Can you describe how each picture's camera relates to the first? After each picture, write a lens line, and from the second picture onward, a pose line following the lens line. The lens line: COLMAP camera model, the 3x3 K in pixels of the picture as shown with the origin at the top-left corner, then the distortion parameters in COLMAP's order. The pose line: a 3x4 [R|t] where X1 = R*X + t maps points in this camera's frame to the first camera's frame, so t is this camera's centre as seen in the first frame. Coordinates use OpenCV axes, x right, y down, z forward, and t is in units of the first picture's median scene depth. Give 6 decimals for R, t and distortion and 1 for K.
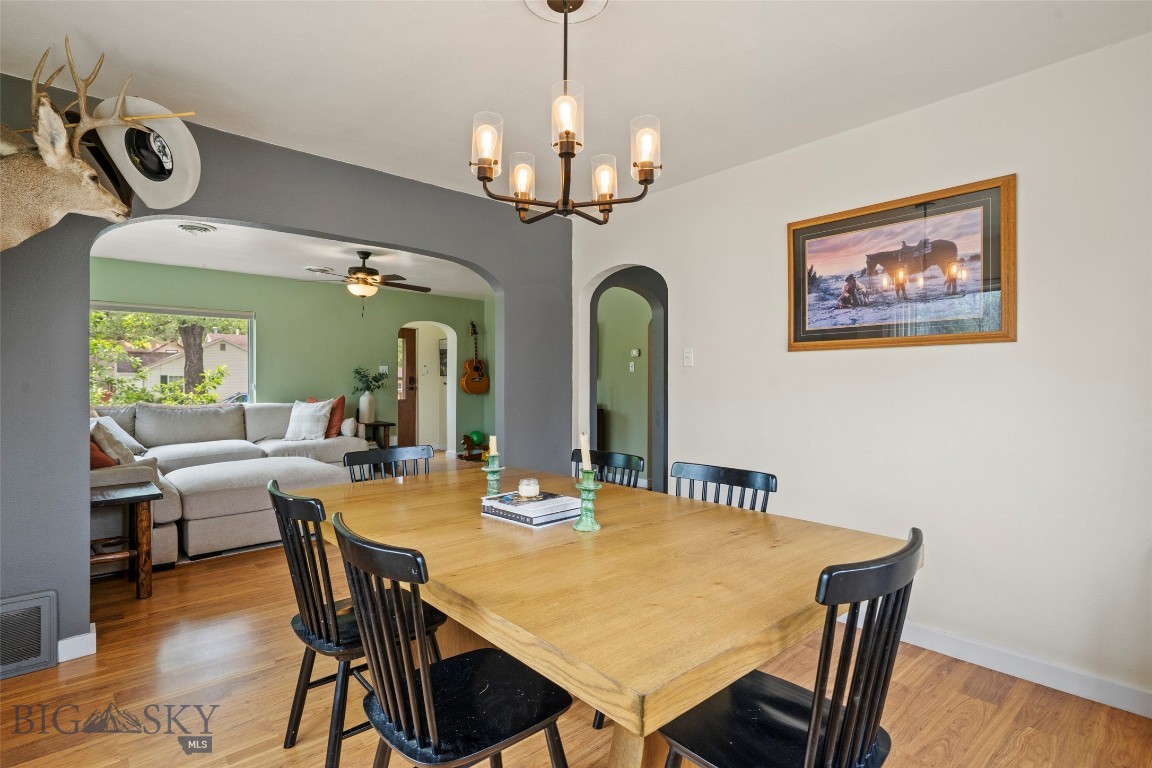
lens RADIAL K [[569.4, 0, 576.0], [0, 569.4, 384.0], [0, 0, 1]] dist [-0.001723, -0.000126]
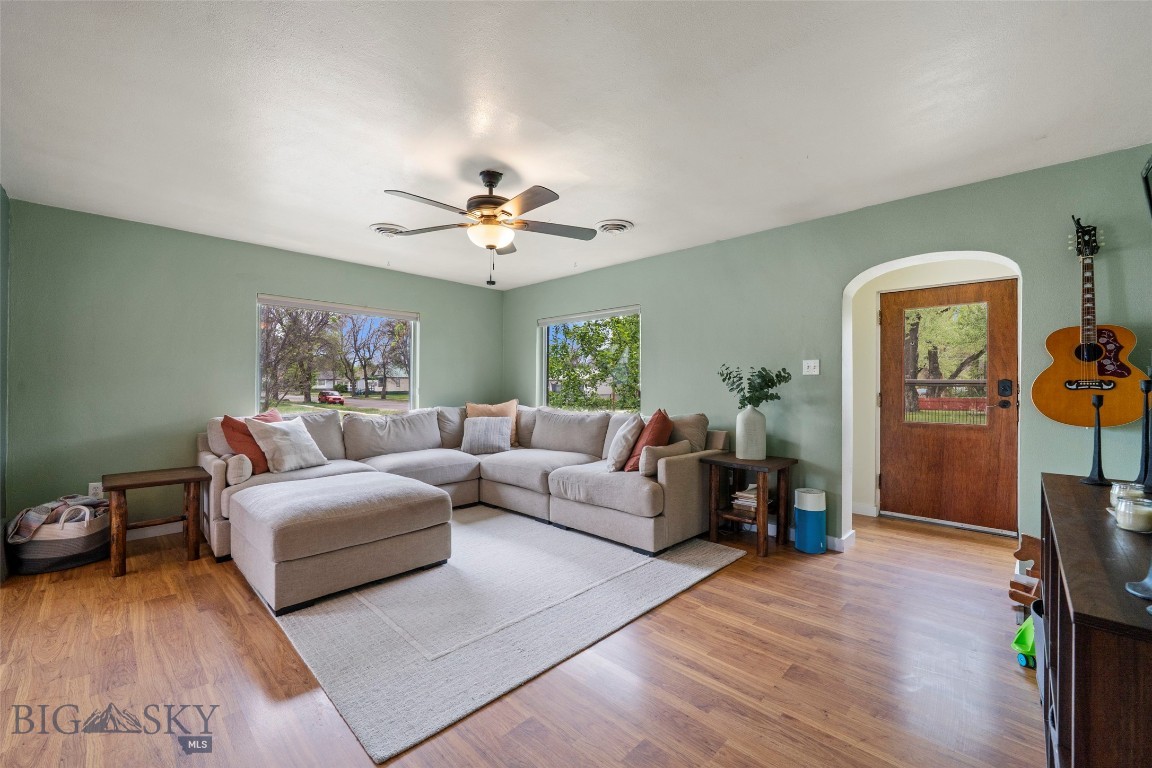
lens RADIAL K [[457.9, 0, 576.0], [0, 457.9, 384.0], [0, 0, 1]] dist [-0.016501, 0.000023]
pose [[0.071544, -0.004741, -0.997426, 0.113203], [-0.010074, 0.999934, -0.005475, -0.005450], [0.997387, 0.010440, 0.071491, 1.054357]]
